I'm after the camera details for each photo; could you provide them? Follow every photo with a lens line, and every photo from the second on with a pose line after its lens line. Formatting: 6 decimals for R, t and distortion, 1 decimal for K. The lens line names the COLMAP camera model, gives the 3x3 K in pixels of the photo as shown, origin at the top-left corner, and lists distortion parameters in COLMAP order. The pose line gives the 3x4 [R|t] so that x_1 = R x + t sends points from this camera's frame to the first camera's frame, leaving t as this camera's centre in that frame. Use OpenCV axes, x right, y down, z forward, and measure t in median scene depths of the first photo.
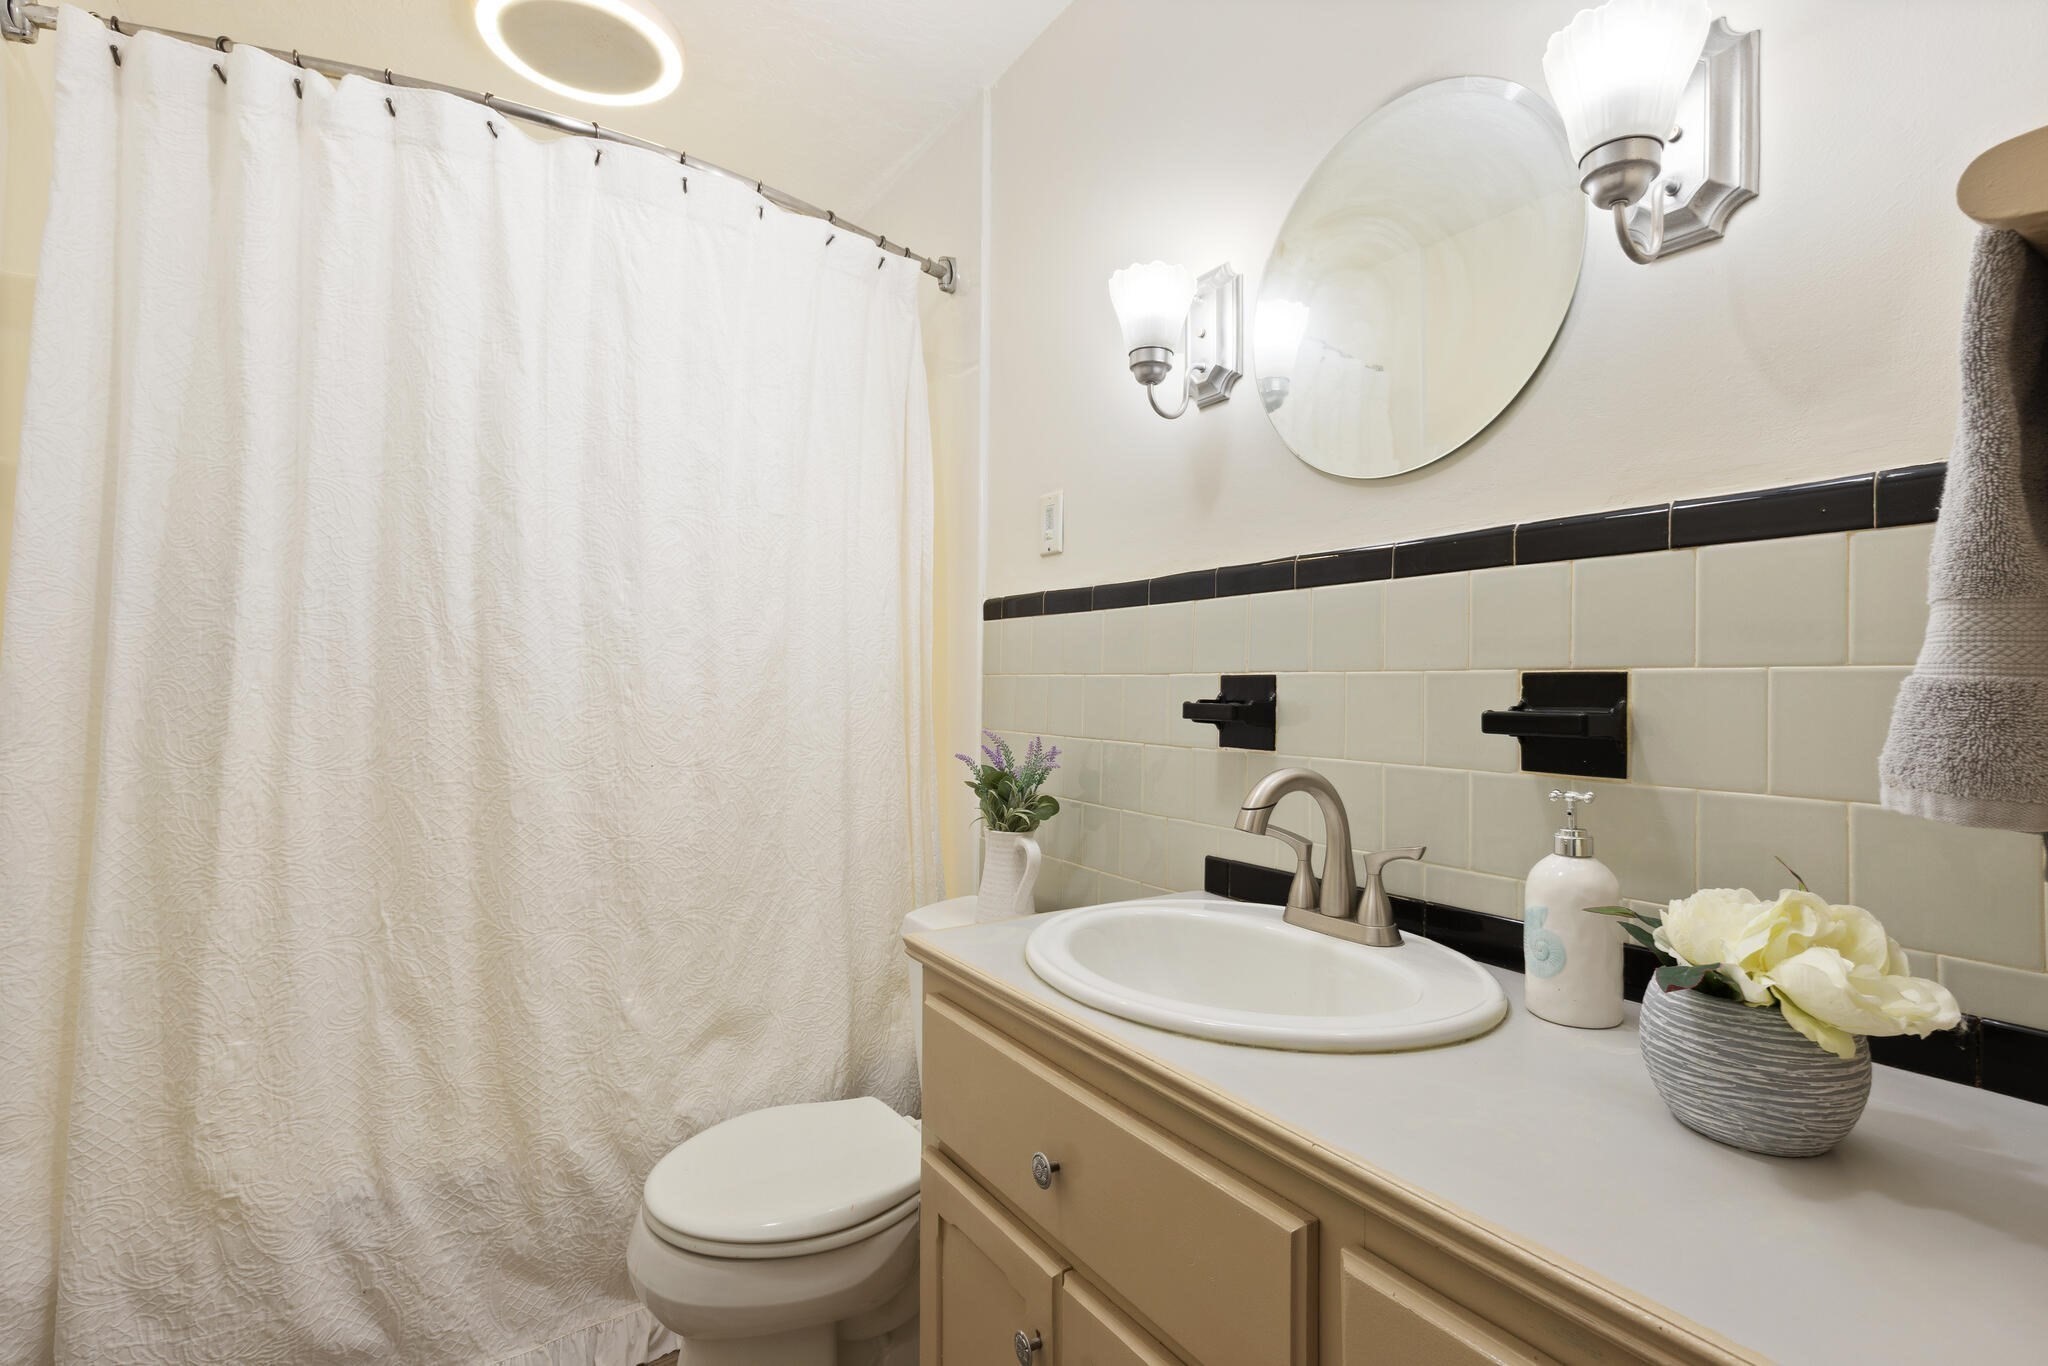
lens RADIAL K [[950.7, 0, 1022.1], [0, 950.7, 671.0], [0, 0, 1]] dist [-0.001824, 0.001272]
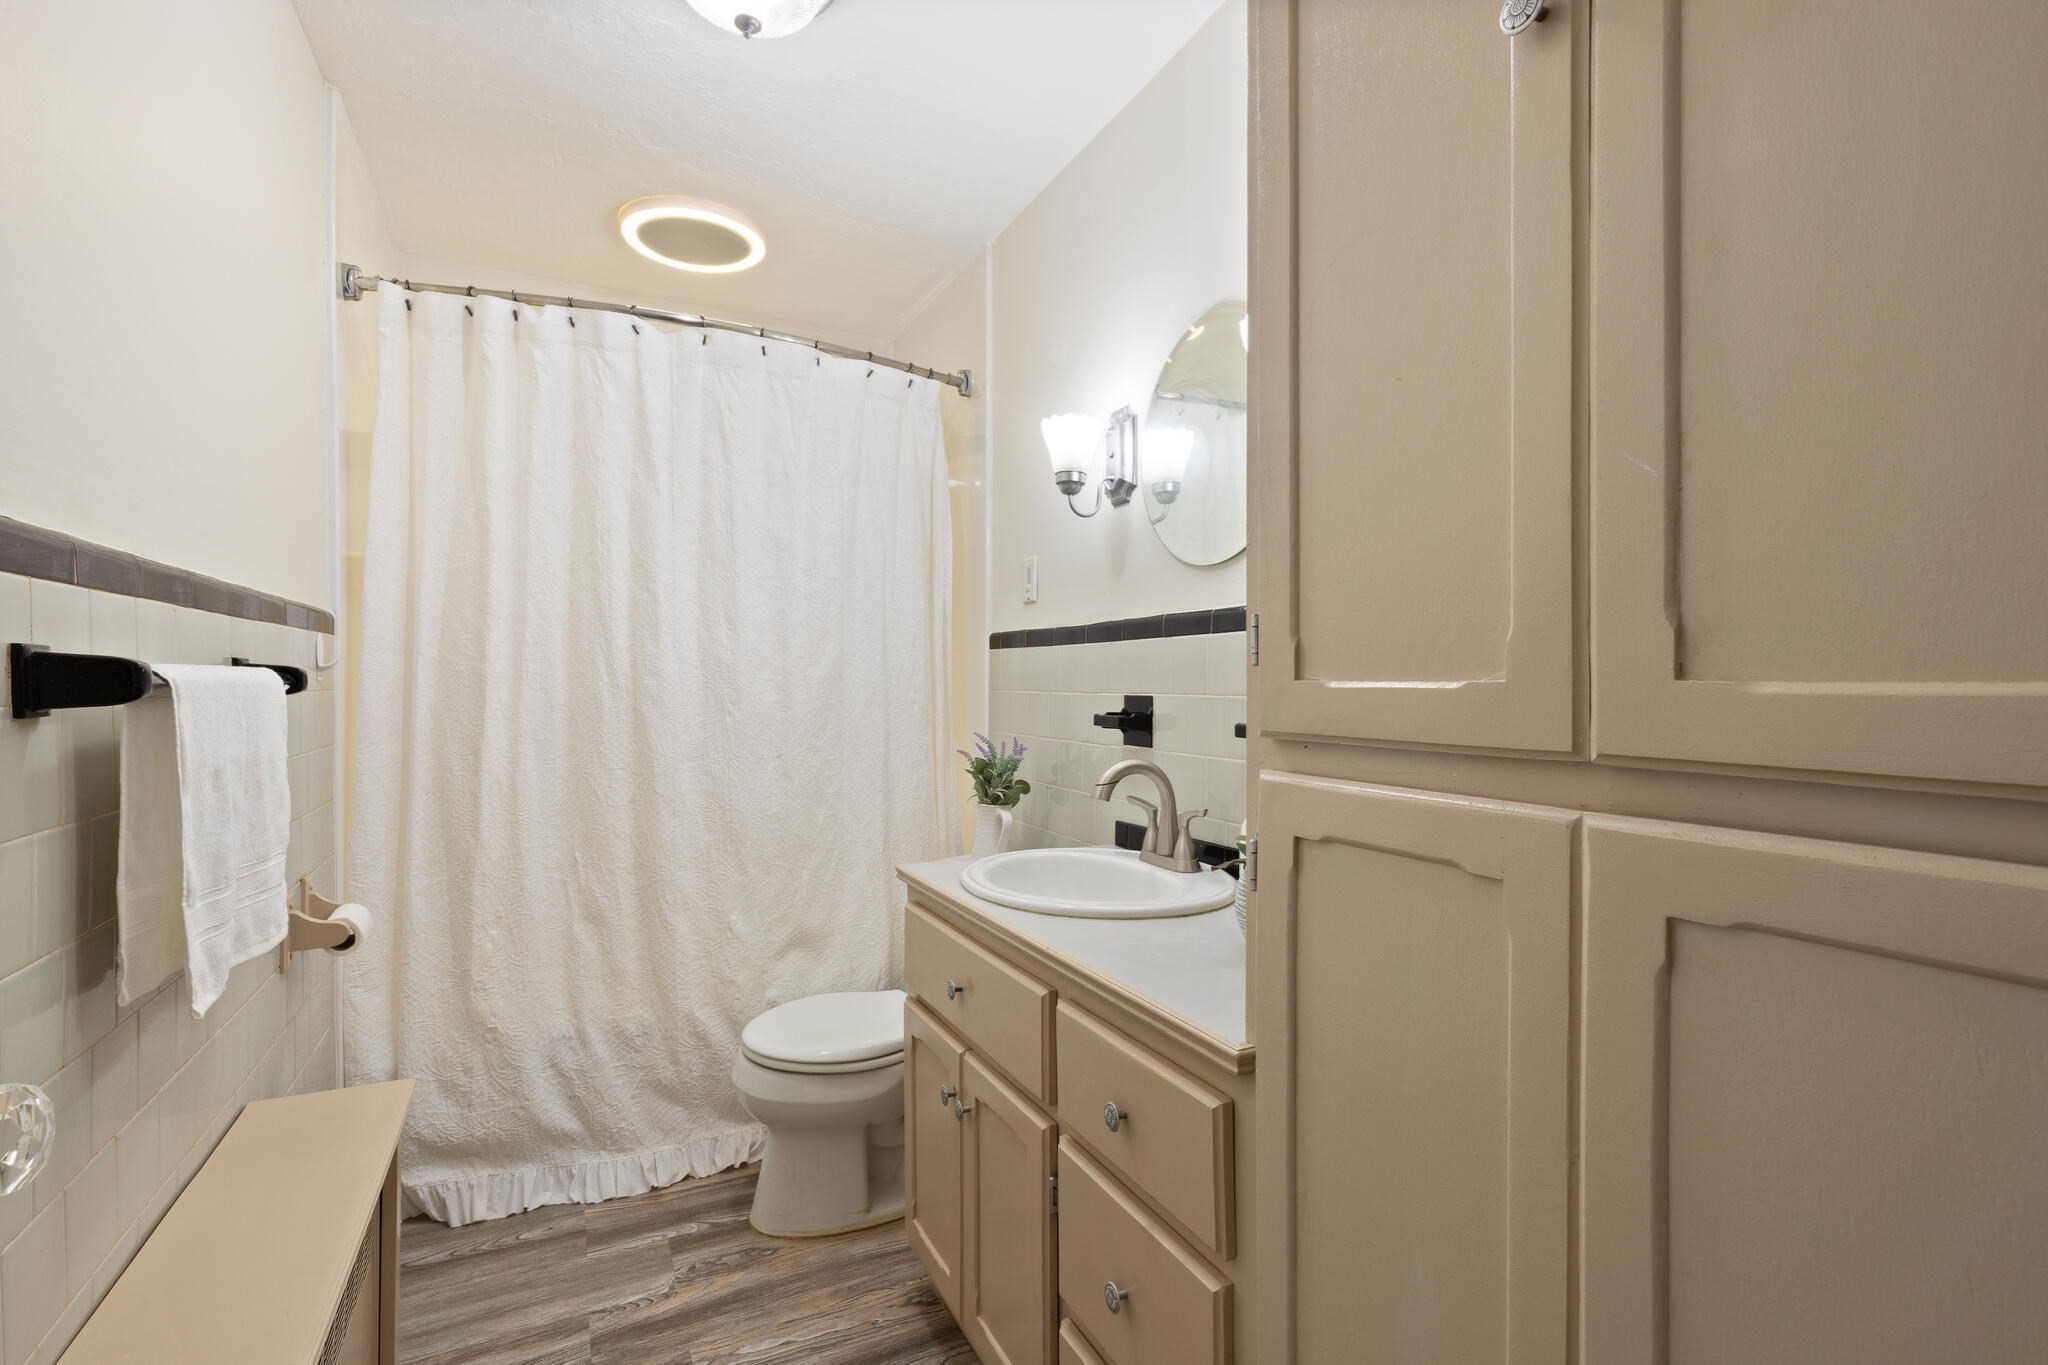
lens RADIAL K [[933.8, 0, 1024.0], [0, 933.8, 682.5], [0, 0, 1]] dist [0.002381, 0.000107]
pose [[0.993784, -0.007604, -0.111070, 0.212049], [0.009458, 0.999824, 0.016174, -0.038142], [0.110927, -0.017124, 0.993681, -0.410285]]
